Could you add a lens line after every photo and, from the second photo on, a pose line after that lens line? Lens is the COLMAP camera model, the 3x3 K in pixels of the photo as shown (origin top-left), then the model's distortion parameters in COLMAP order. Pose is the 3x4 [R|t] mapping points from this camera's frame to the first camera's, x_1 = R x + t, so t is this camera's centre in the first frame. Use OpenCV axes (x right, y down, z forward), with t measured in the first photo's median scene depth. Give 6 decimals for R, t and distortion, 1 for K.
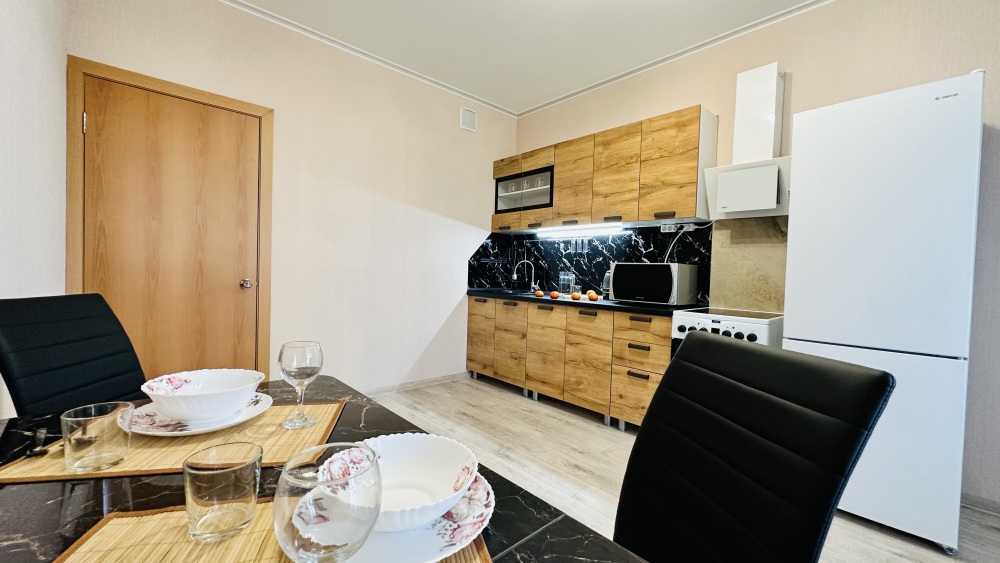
lens RADIAL K [[395.7, 0, 500.0], [0, 395.7, 281.5], [0, 0, 1]] dist [-0.001547, -0.000138]
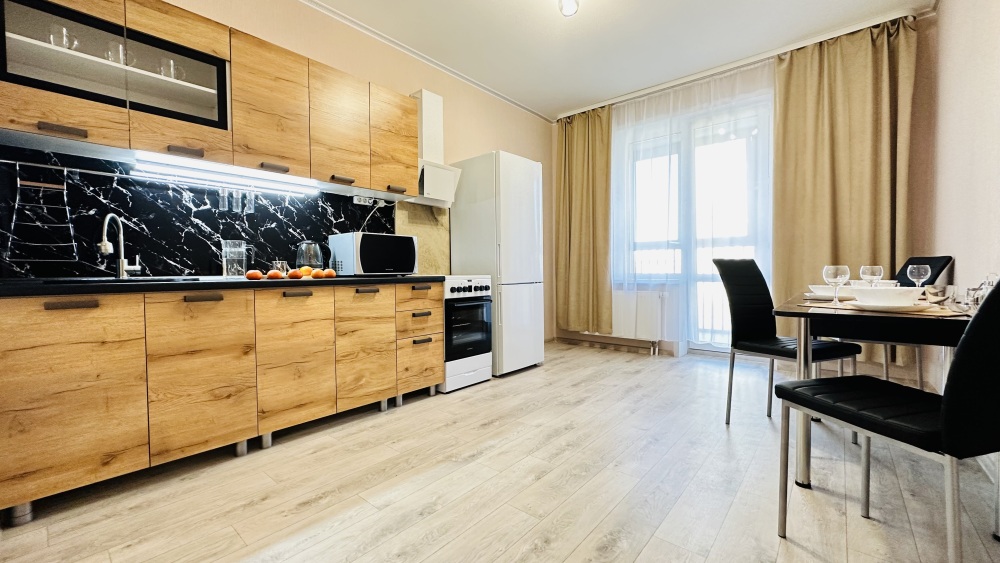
lens RADIAL K [[395.7, 0, 500.0], [0, 395.7, 281.5], [0, 0, 1]] dist [-0.001547, -0.000138]
pose [[-0.115915, -0.060812, 0.991396, -0.544604], [0.028842, 0.997497, 0.064558, 0.012441], [-0.992840, 0.036077, -0.113871, 0.695325]]
